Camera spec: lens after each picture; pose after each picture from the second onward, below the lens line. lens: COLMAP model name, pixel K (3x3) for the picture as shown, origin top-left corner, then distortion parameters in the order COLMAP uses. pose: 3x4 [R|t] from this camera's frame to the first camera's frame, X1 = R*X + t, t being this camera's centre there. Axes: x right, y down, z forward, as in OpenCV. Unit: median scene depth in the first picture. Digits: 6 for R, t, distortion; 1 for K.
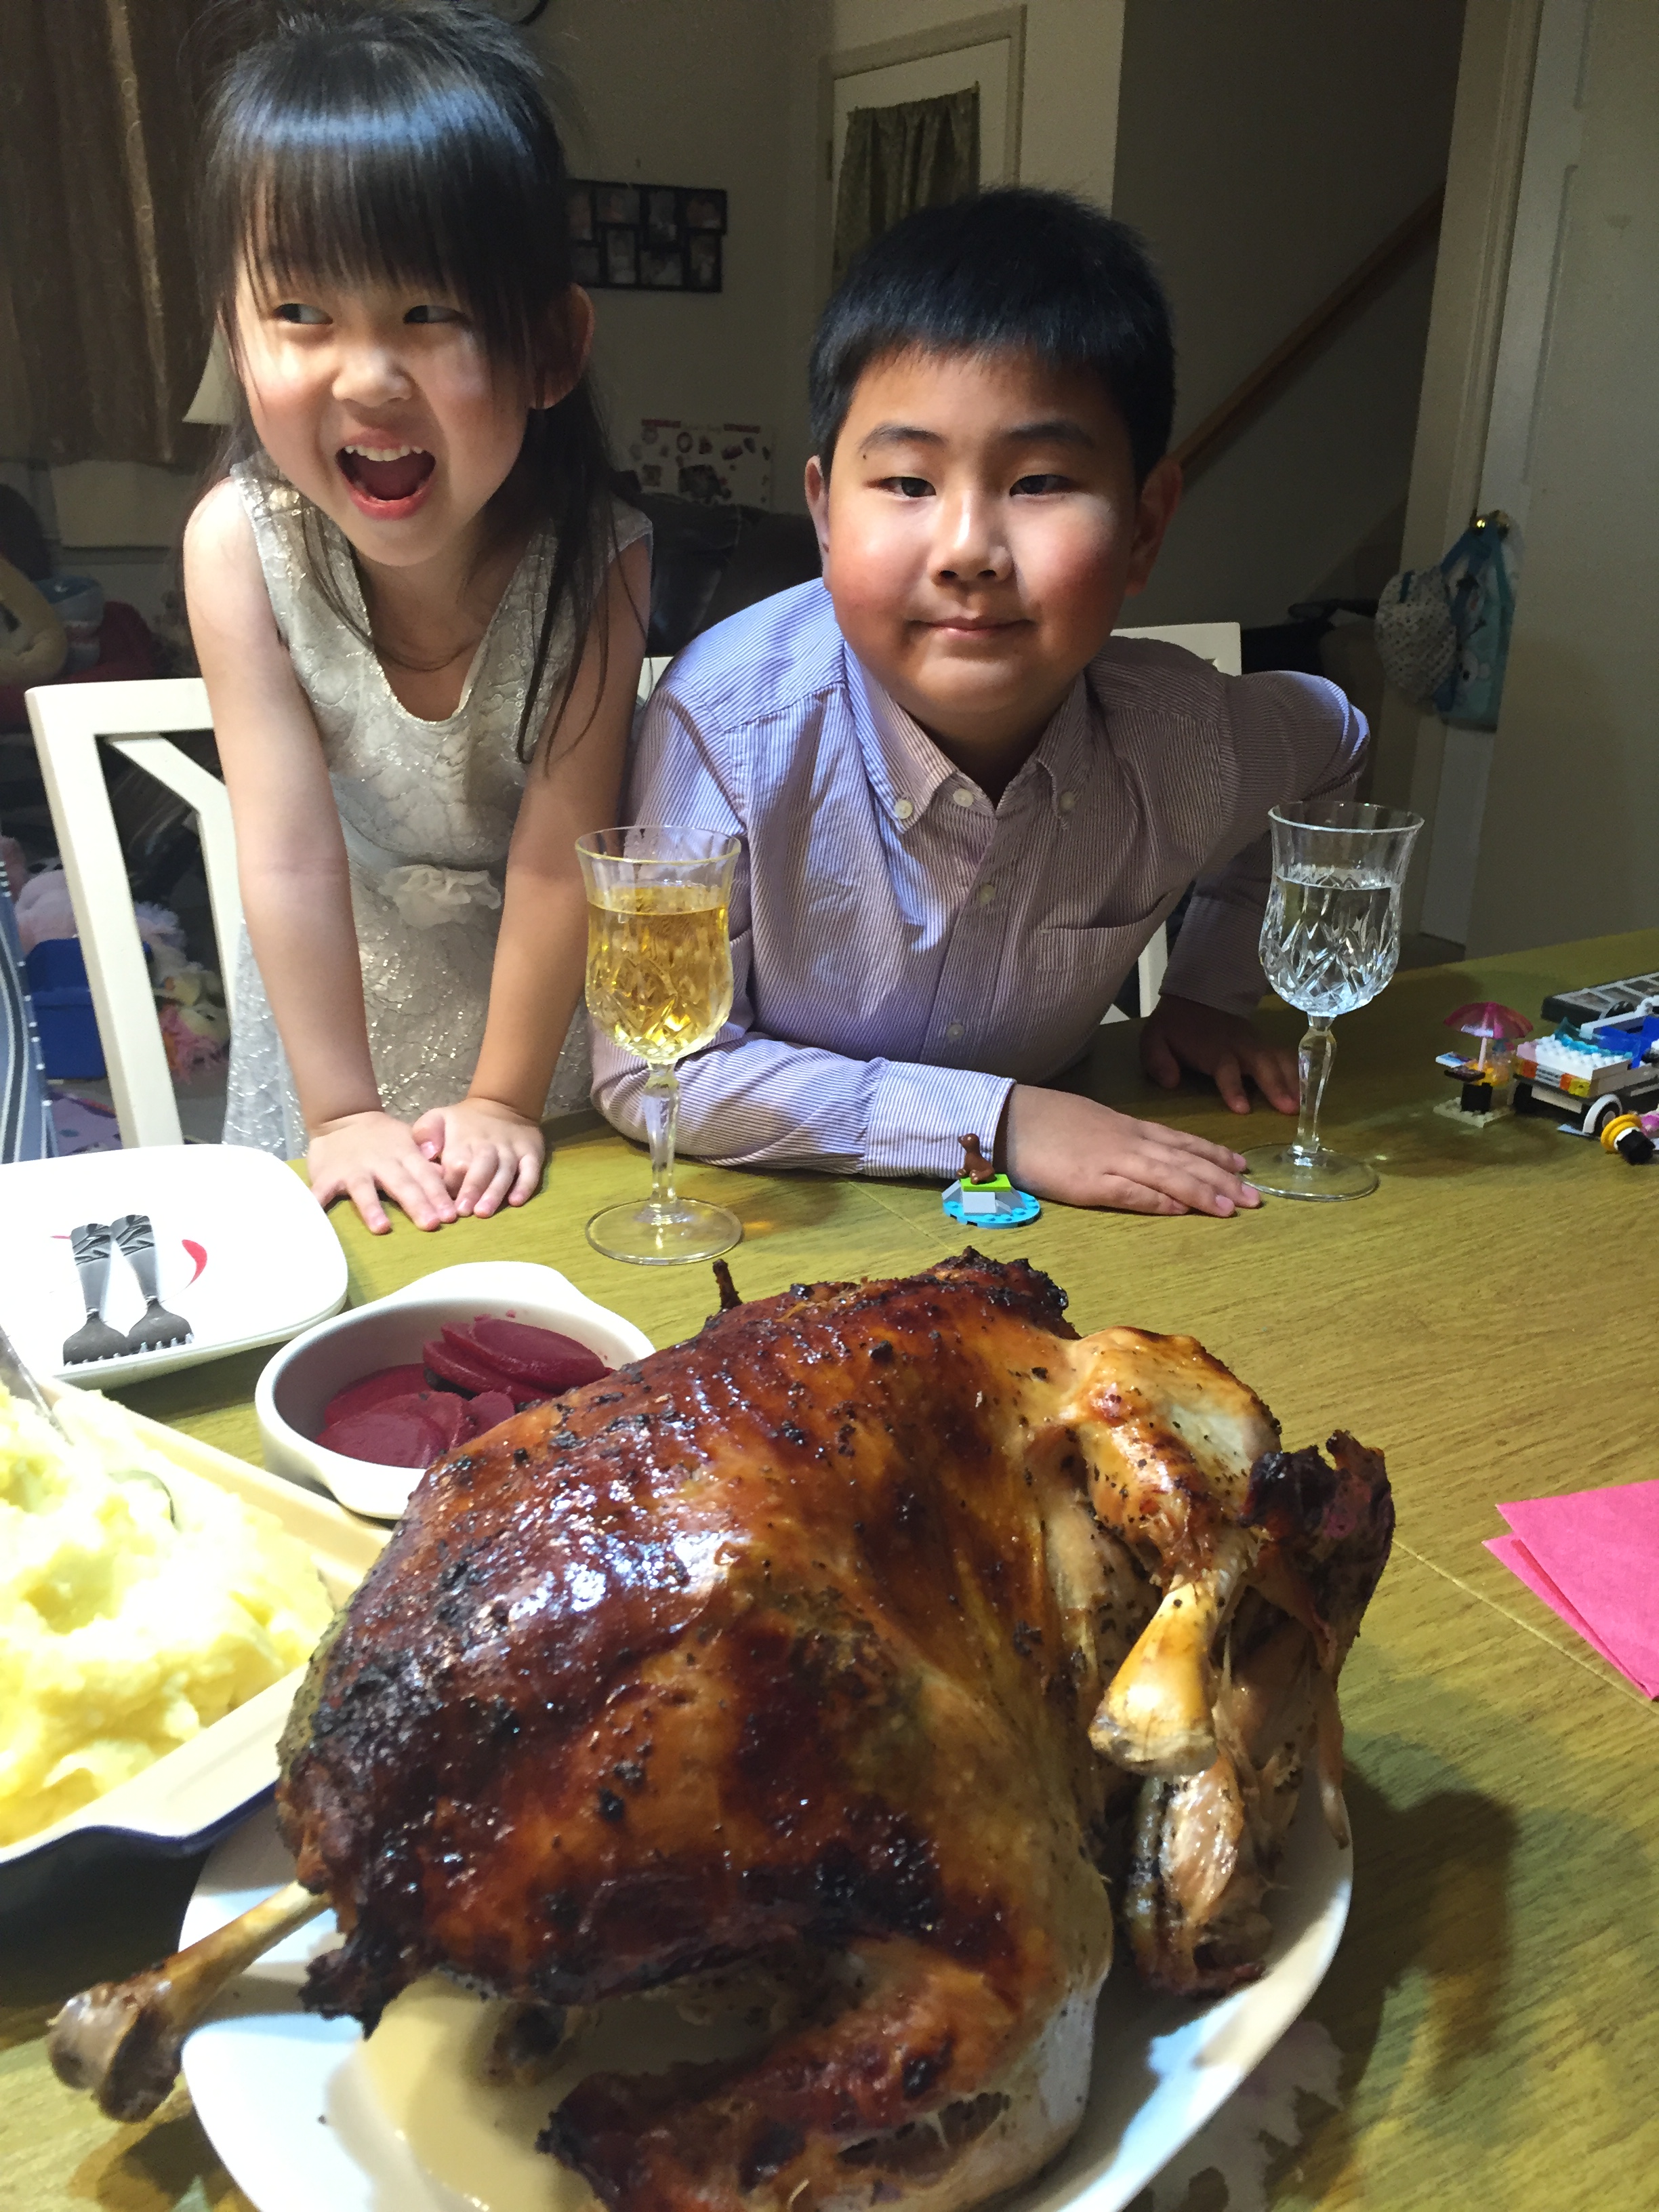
lens RADIAL K [[1866.4, 0, 804.7], [0, 1866.4, 1105.7], [0, 0, 1]] dist [0.010147, -0.076257]
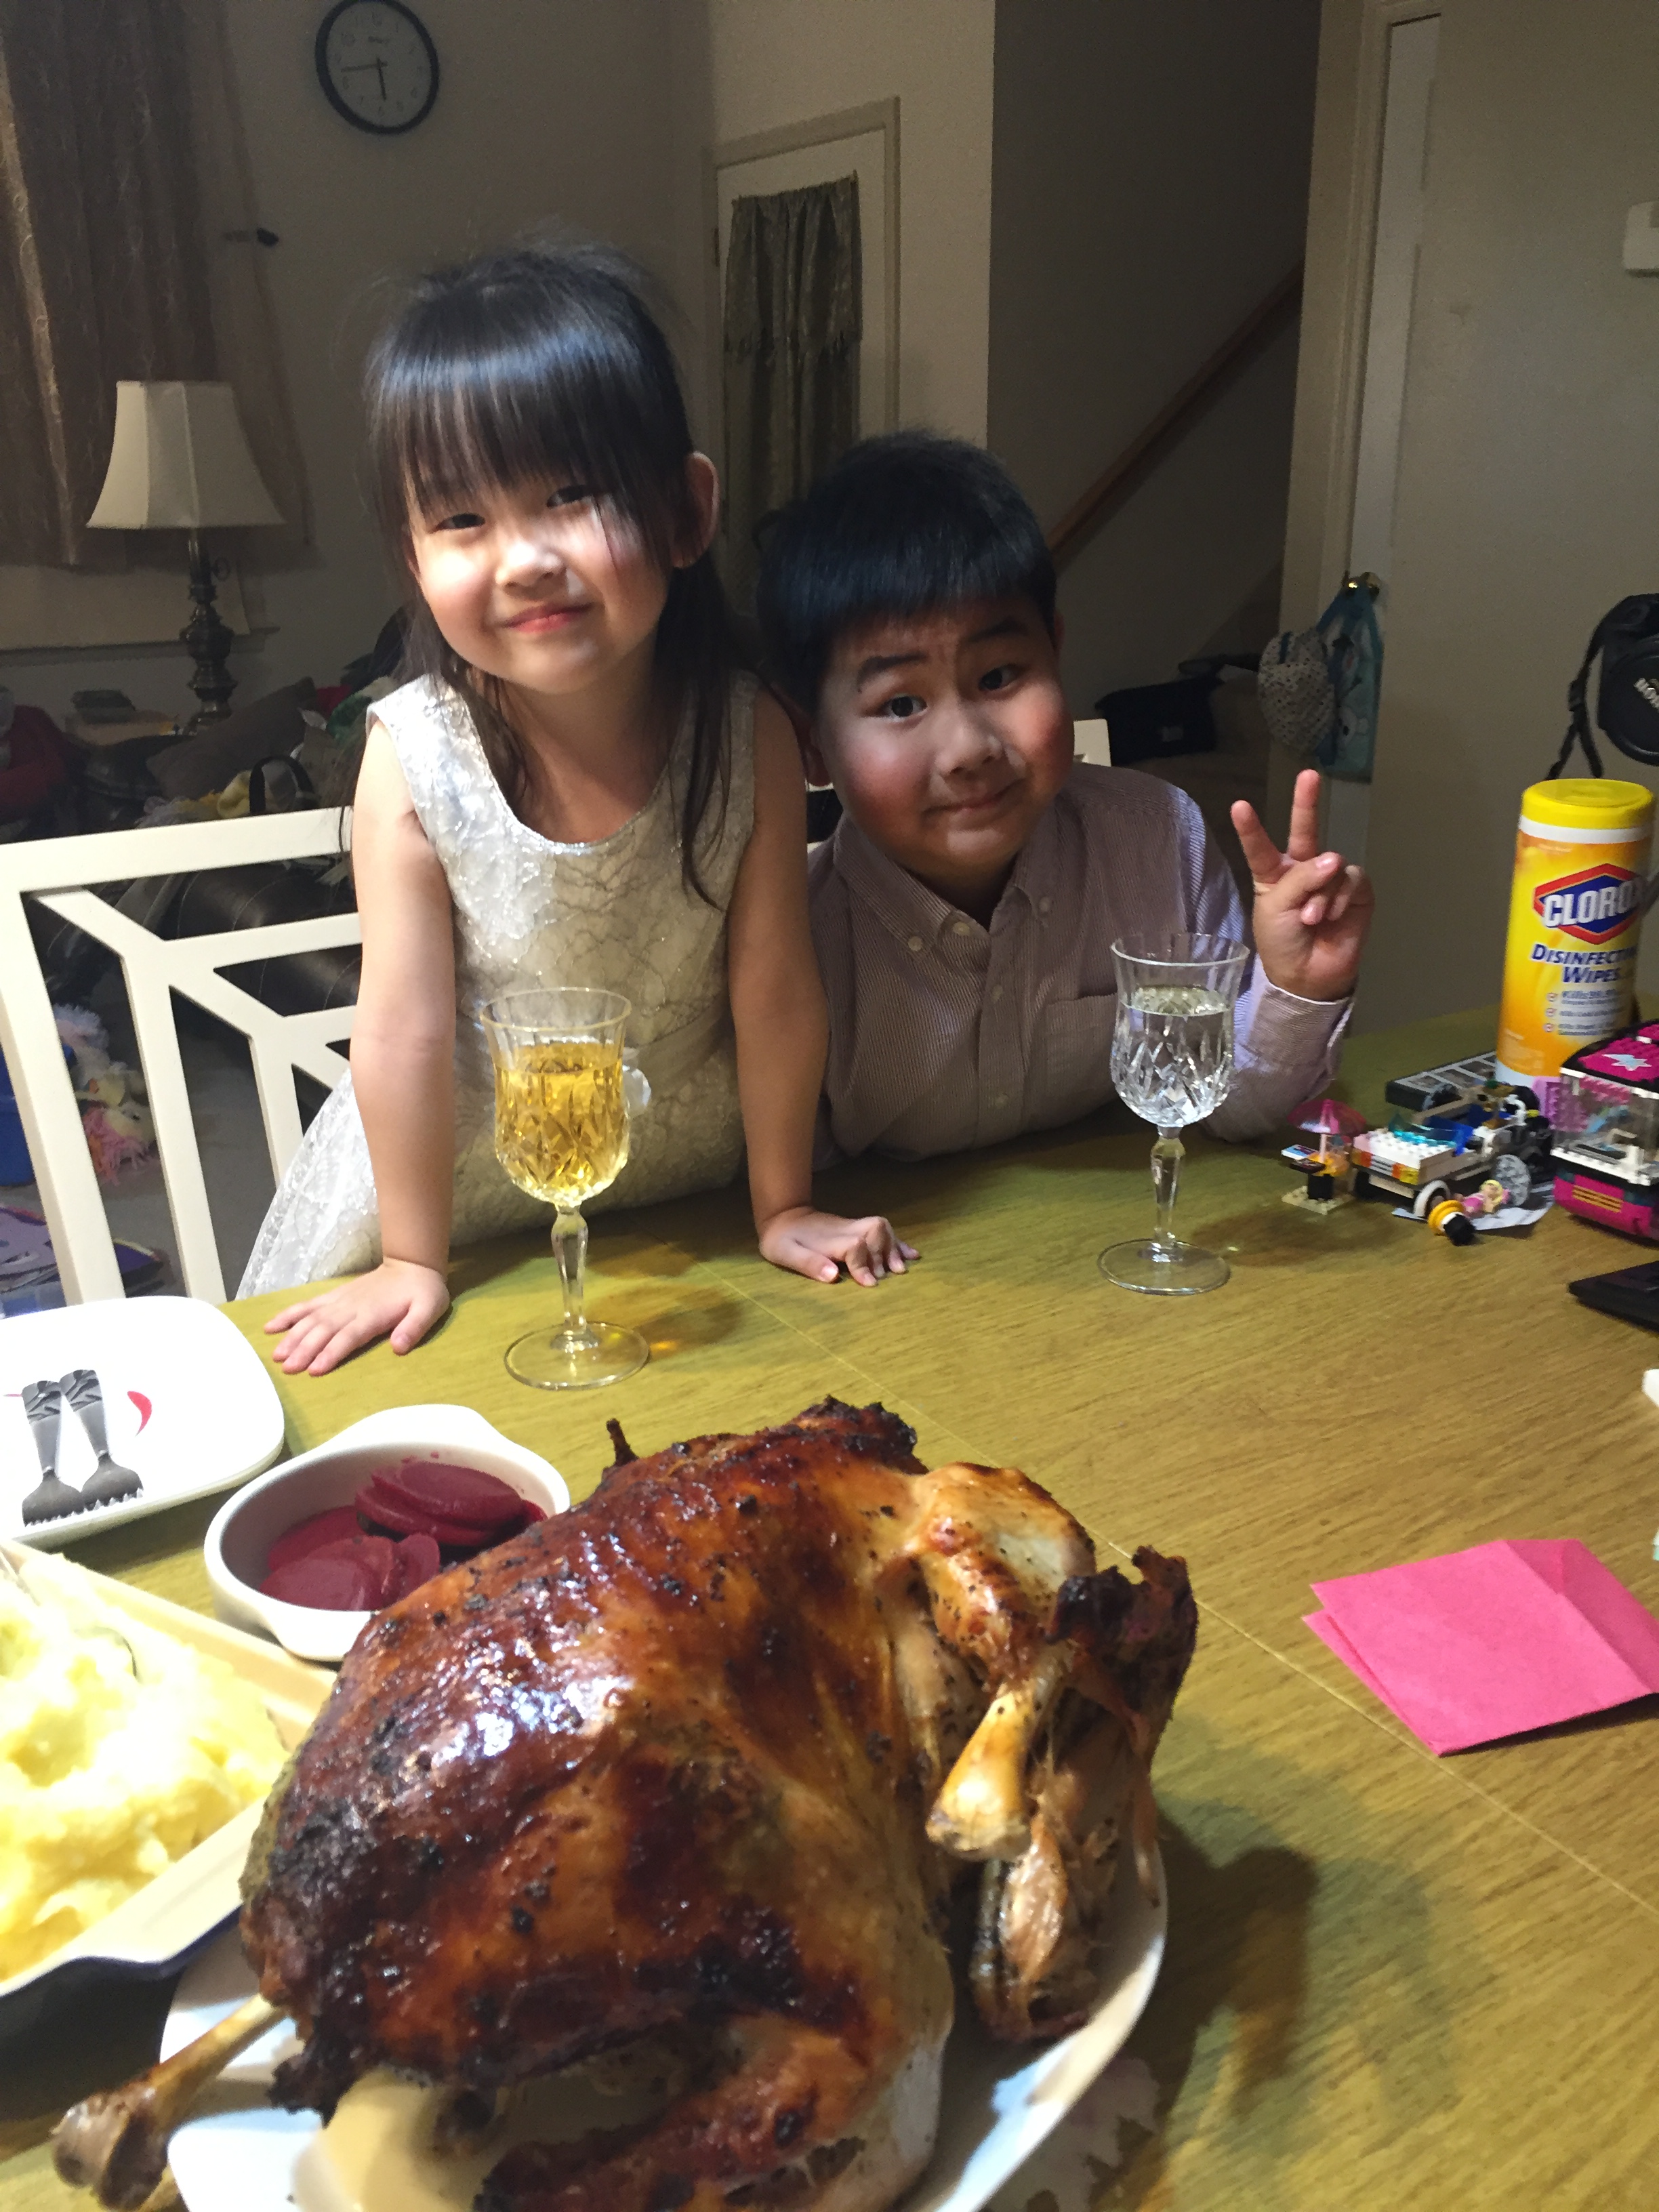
lens RADIAL K [[1857.5, 0, 829.5], [0, 1857.5, 1106.0], [0, 0, 1]] dist [0.015736, -0.071089]
pose [[0.997806, -0.042816, 0.050498, 0.044362], [0.044013, 0.998770, -0.022851, -0.089681], [-0.049457, 0.025024, 0.998463, -0.175401]]
